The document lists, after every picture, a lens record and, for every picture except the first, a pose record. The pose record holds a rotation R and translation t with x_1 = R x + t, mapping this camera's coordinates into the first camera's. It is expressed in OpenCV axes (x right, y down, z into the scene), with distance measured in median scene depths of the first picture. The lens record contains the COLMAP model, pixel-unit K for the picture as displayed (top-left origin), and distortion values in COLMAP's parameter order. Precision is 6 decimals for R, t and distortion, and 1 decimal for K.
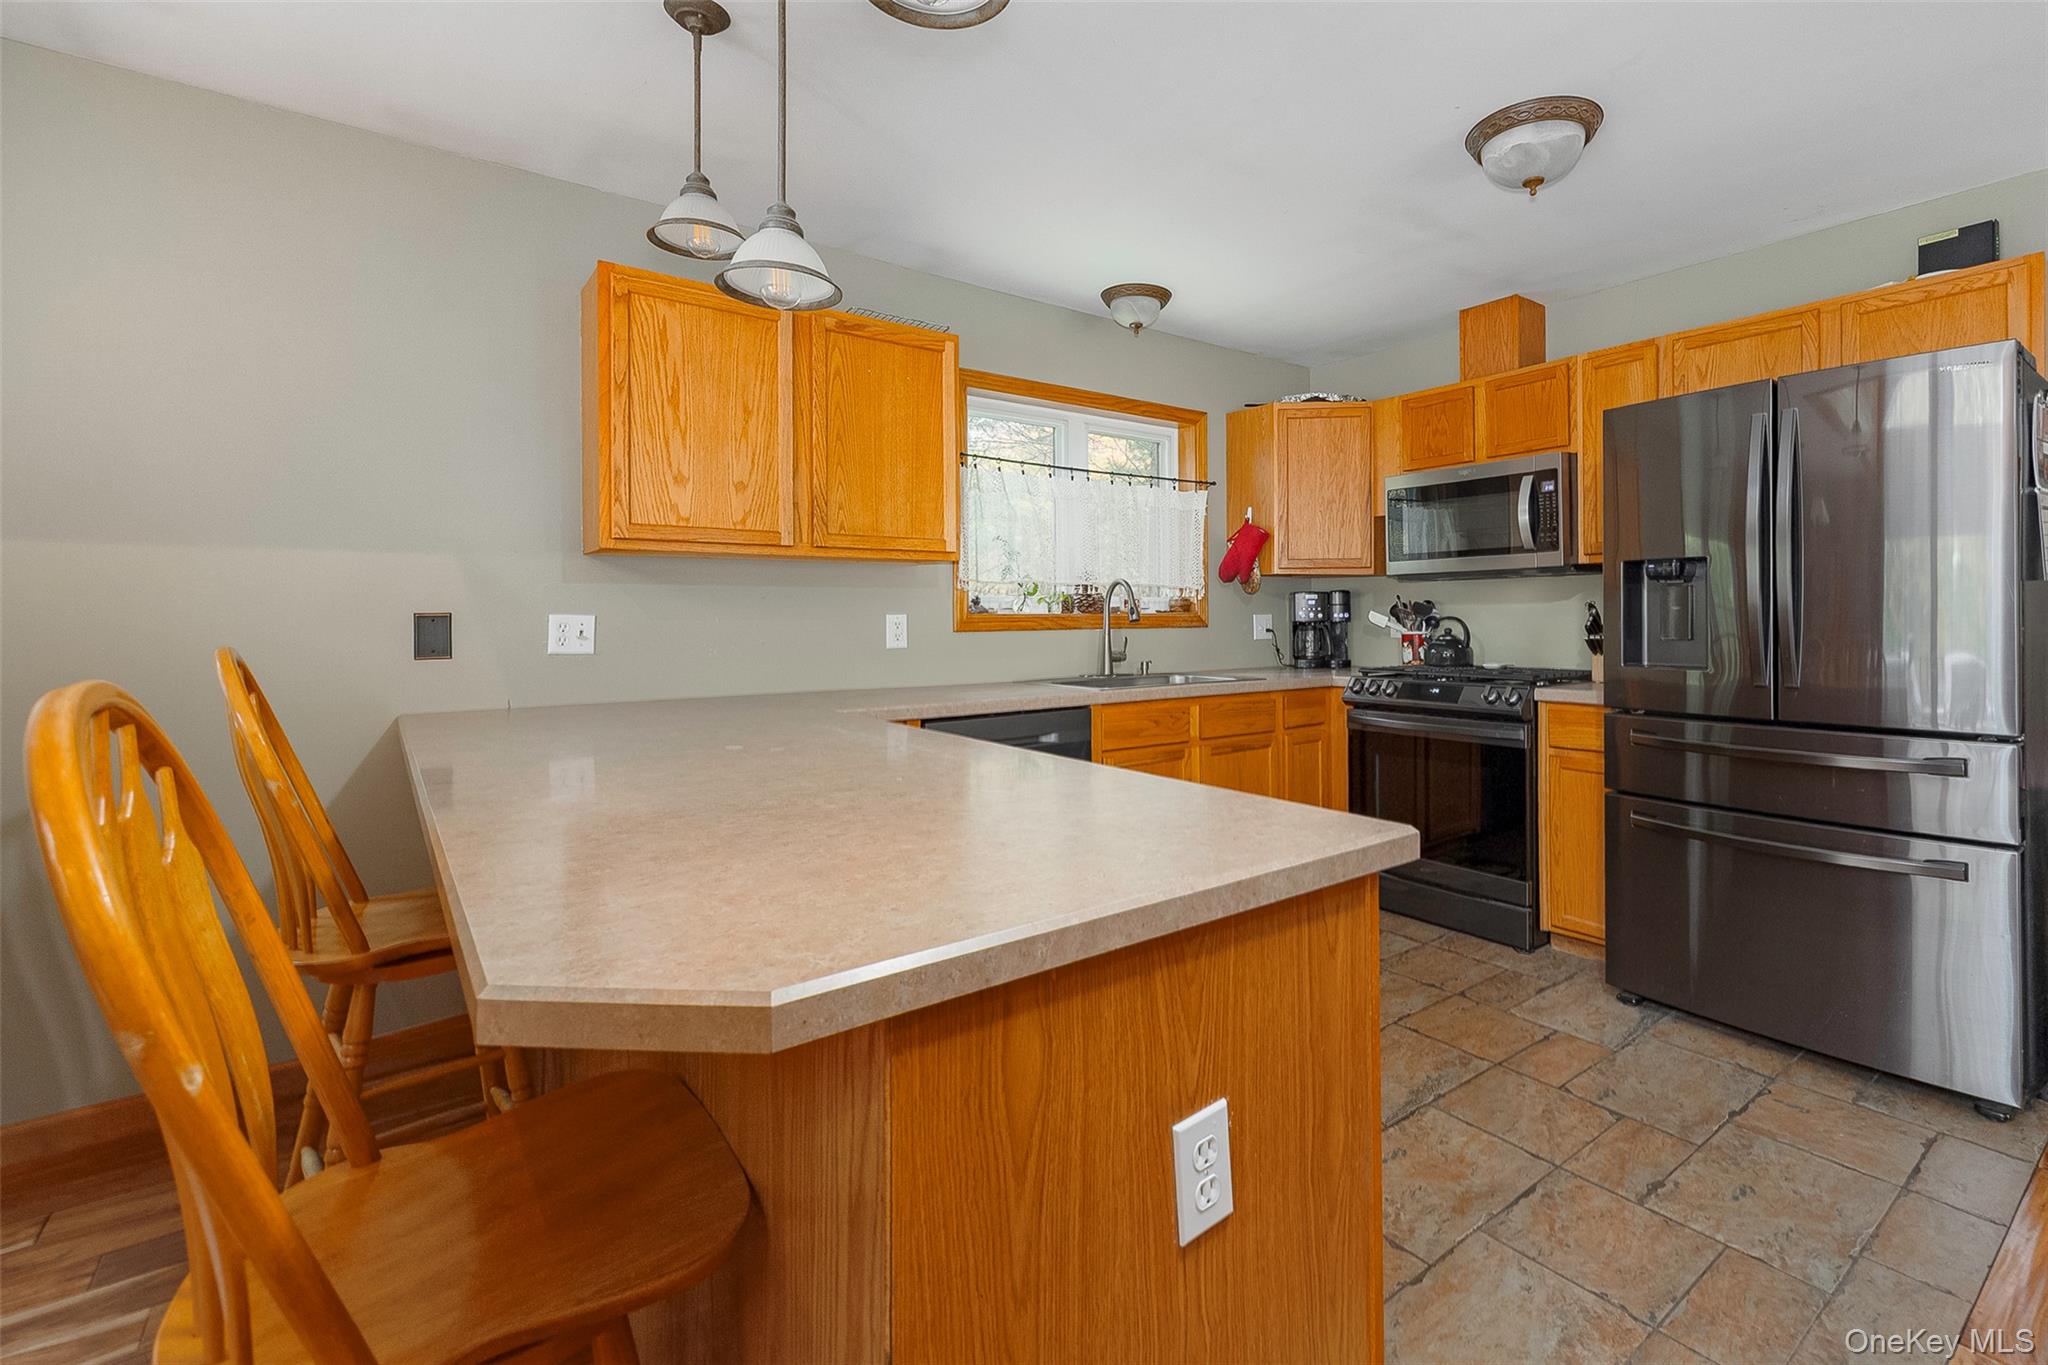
lens RADIAL K [[877.4, 0, 1031.2], [0, 877.4, 633.4], [0, 0, 1]] dist [0.000464, -0.000046]
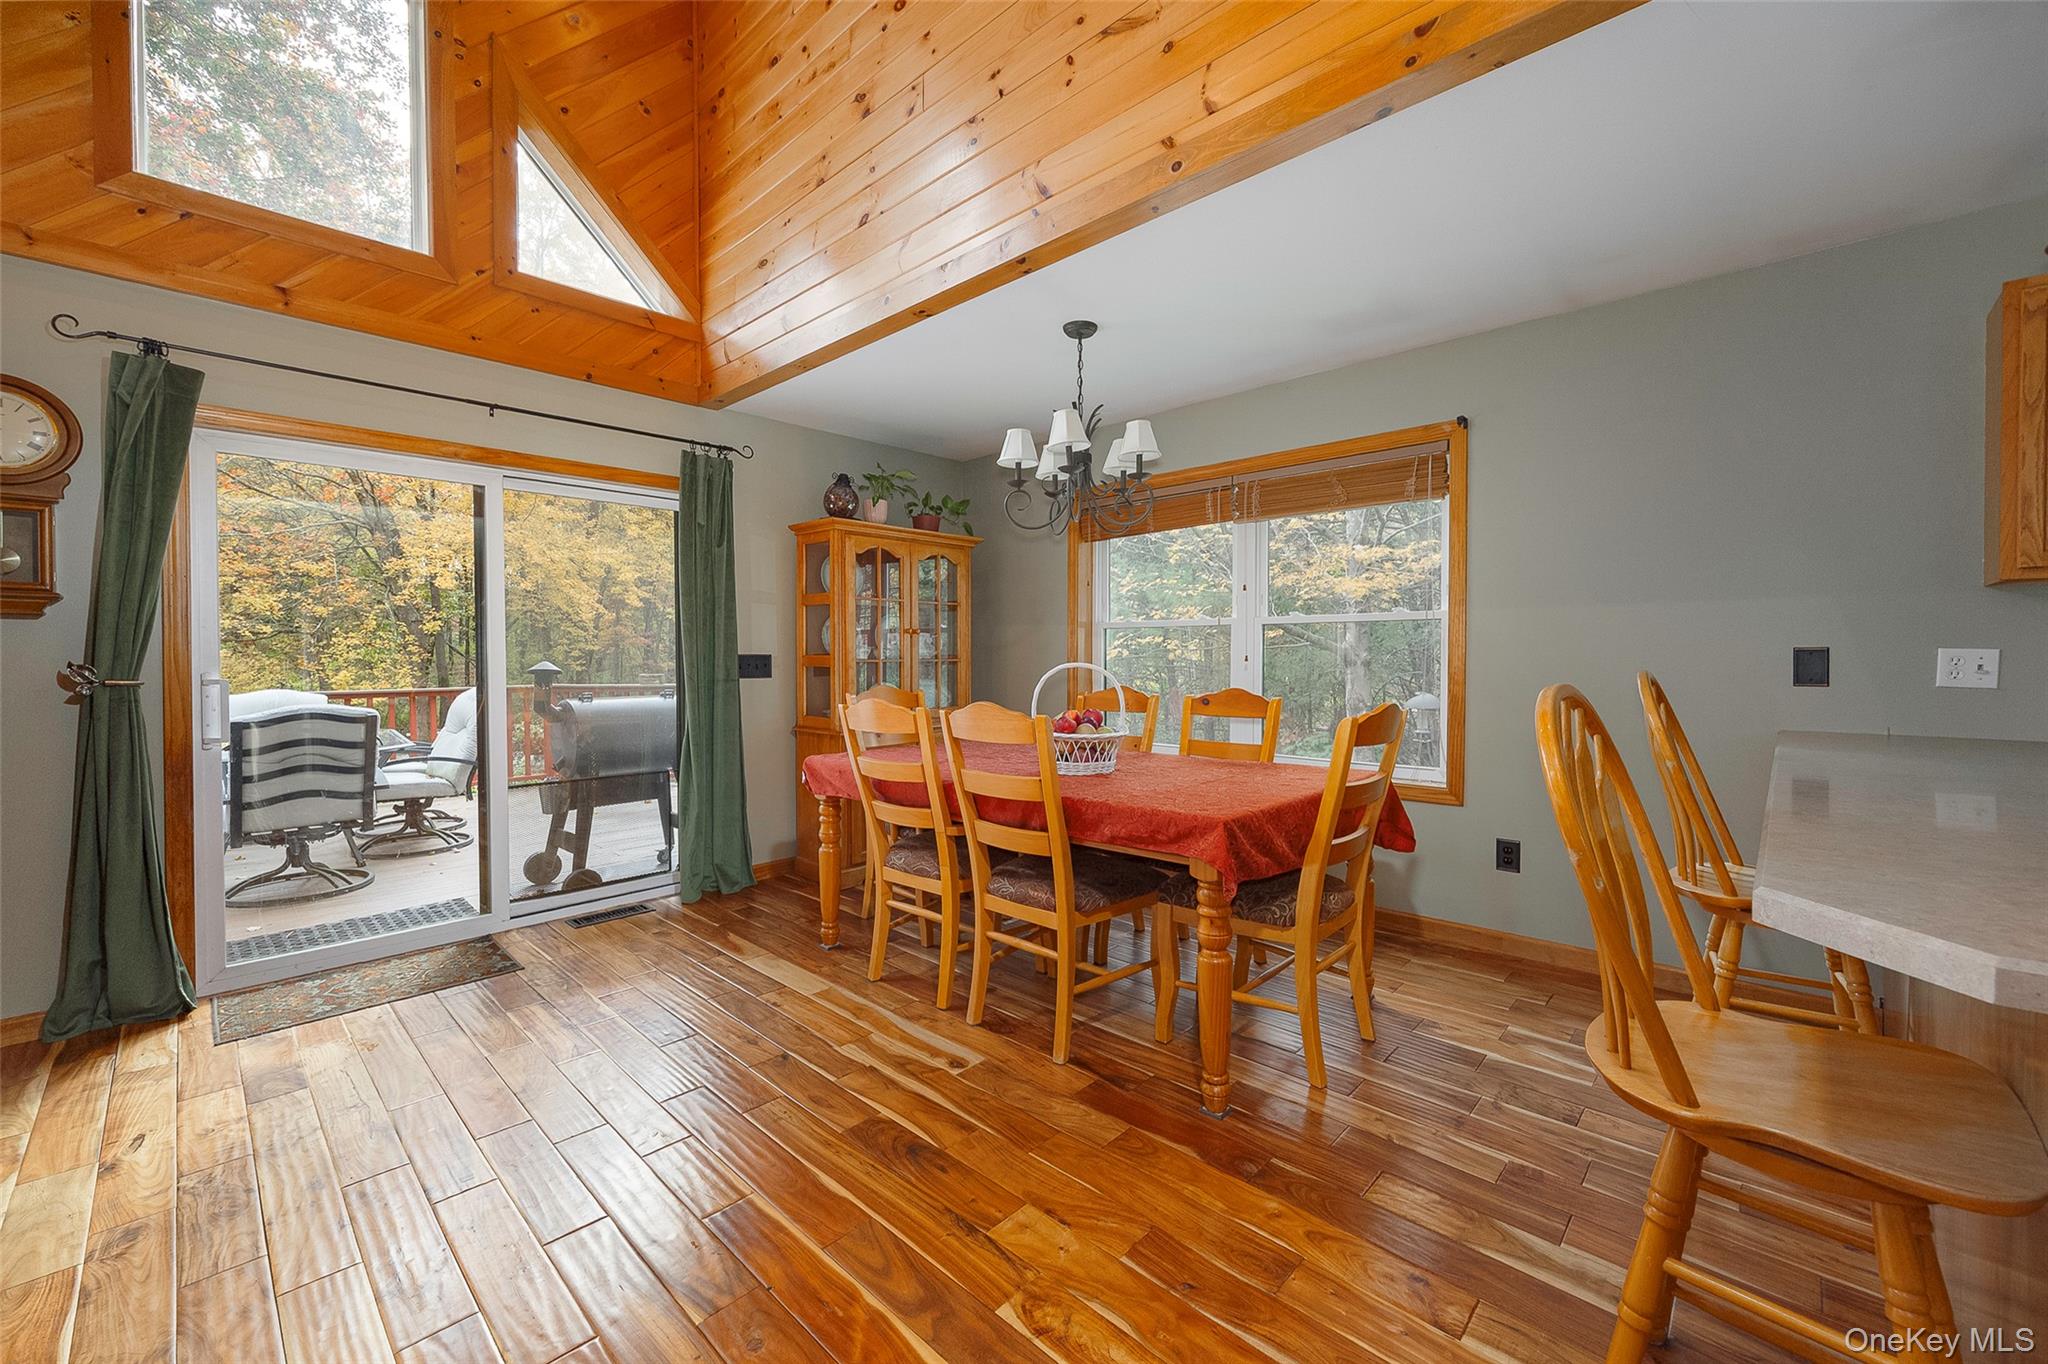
lens RADIAL K [[847.5, 0, 1022.2], [0, 847.5, 648.2], [0, 0, 1]] dist [0.000342, -0.000147]
pose [[0.168740, 0.002995, -0.985656, 0.174888], [-0.009956, 0.999950, 0.001334, -0.008780], [0.985610, 0.009588, 0.168761, -0.158342]]
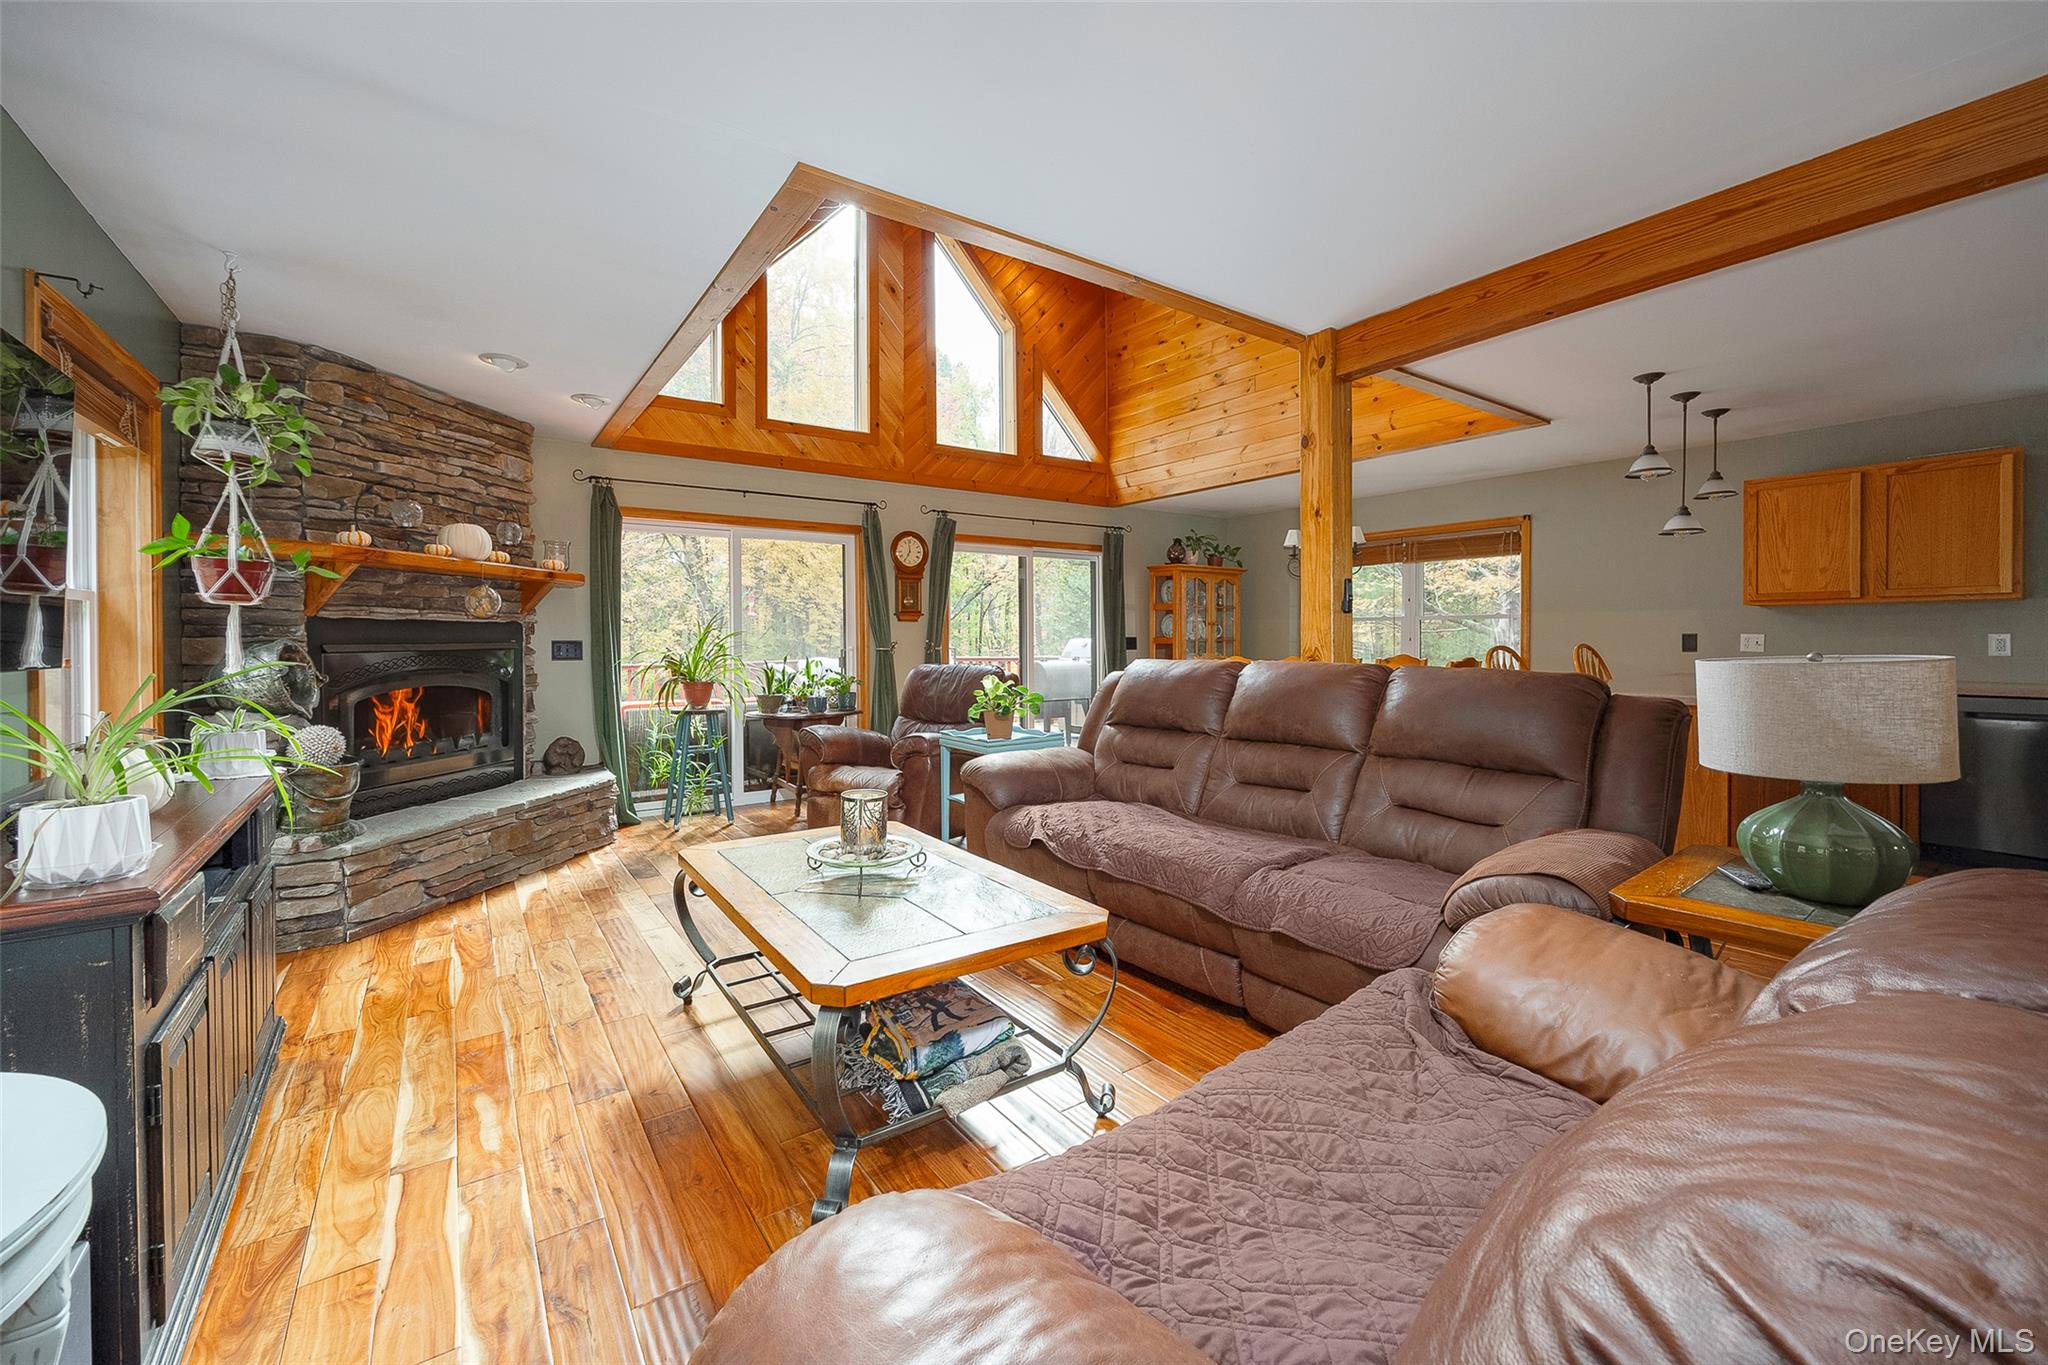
lens RADIAL K [[877.4, 0, 1031.2], [0, 877.4, 633.4], [0, 0, 1]] dist [0.000464, -0.000046]
pose [[0.011662, 0.005709, -0.999916, 1.289730], [-0.009307, 0.999941, 0.005601, -0.014735], [0.999889, 0.009241, 0.011715, -0.643436]]
